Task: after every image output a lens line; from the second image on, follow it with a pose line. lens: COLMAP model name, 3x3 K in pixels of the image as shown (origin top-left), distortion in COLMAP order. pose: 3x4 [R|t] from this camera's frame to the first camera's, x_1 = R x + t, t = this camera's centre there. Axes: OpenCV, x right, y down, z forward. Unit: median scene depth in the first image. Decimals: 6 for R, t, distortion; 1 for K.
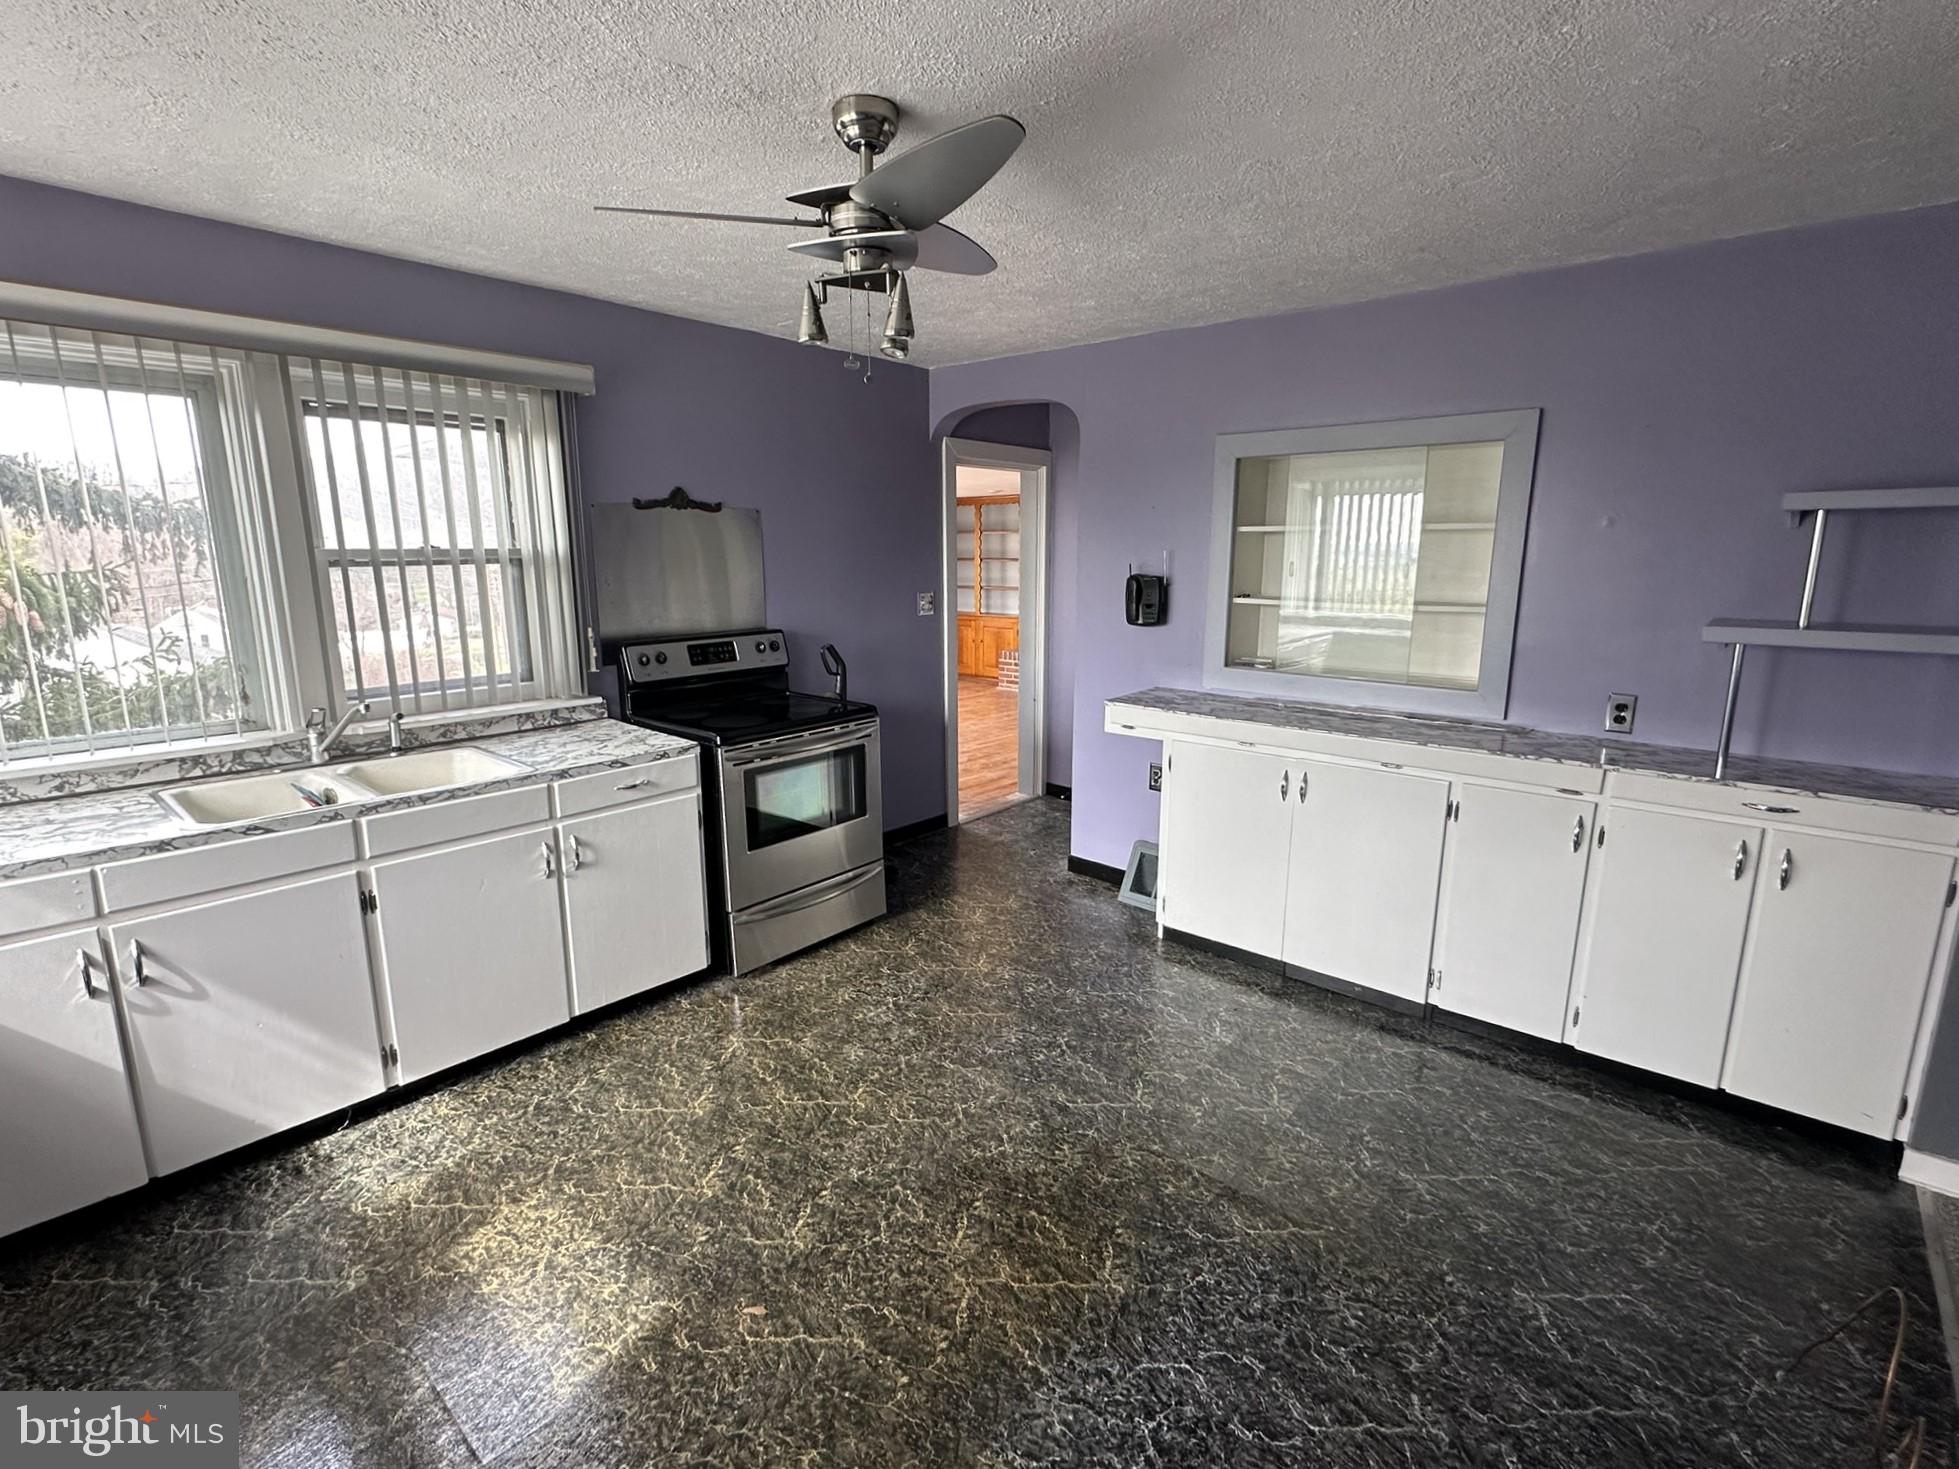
lens RADIAL K [[909.9, 0, 990.9], [0, 909.9, 732.8], [0, 0, 1]] dist [0.000402, -0.000156]
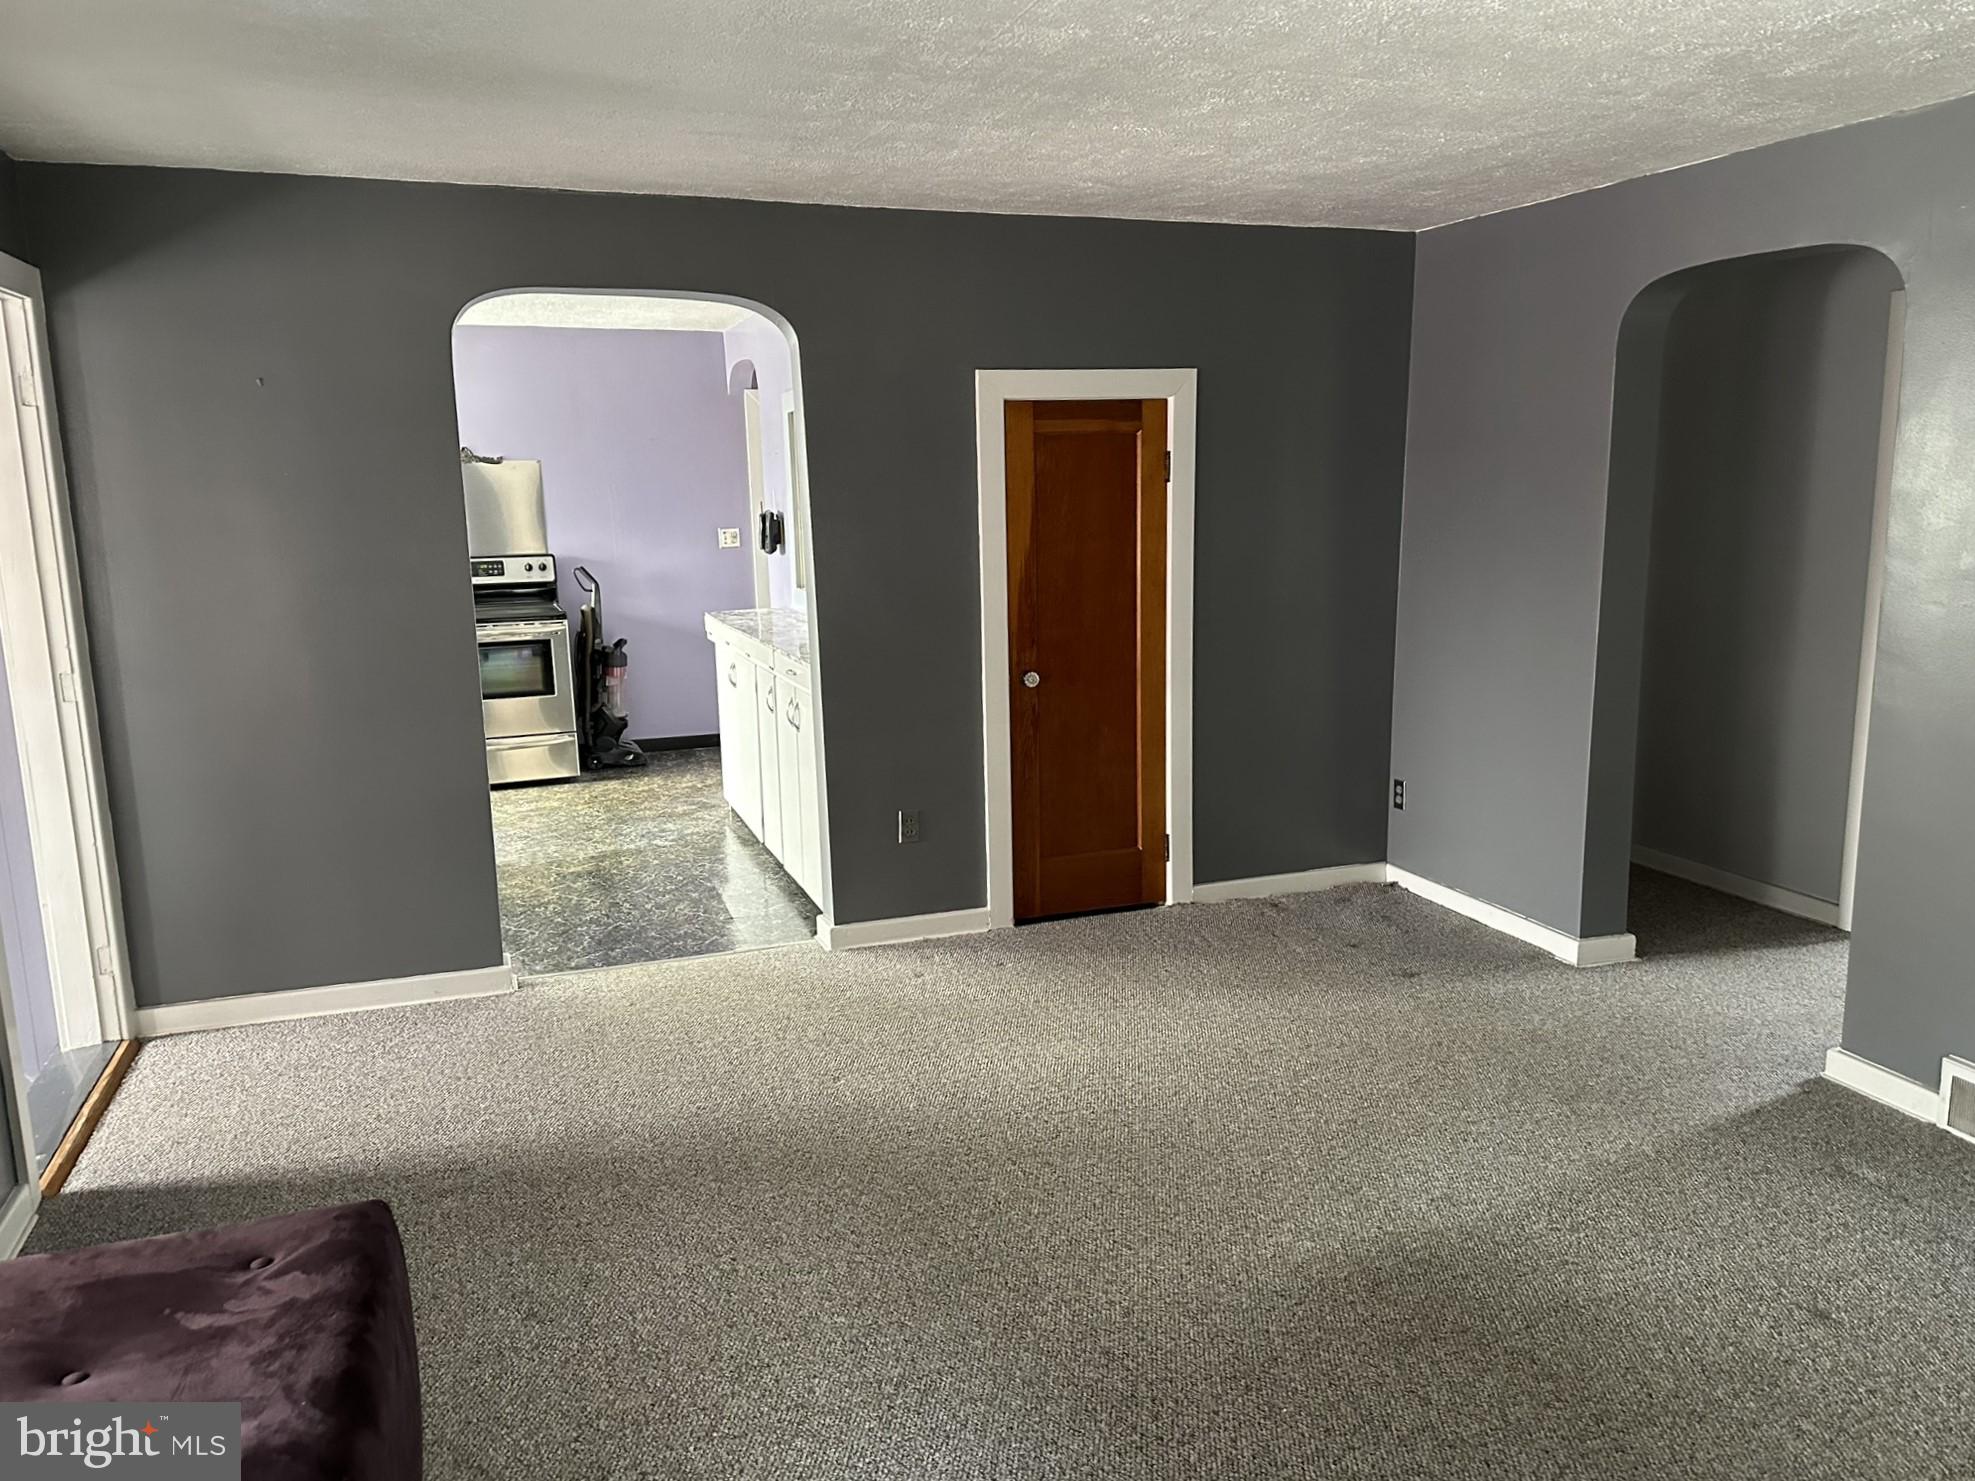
lens RADIAL K [[1355.9, 0, 998.5], [0, 1355.9, 741.1], [0, 0, 1]] dist [0.008497, -0.005041]
pose [[0.882059, 0.068035, -0.466201, 1.657175], [-0.077601, 0.996984, -0.001329, 0.137969], [0.464704, 0.037350, 0.884678, -0.518427]]
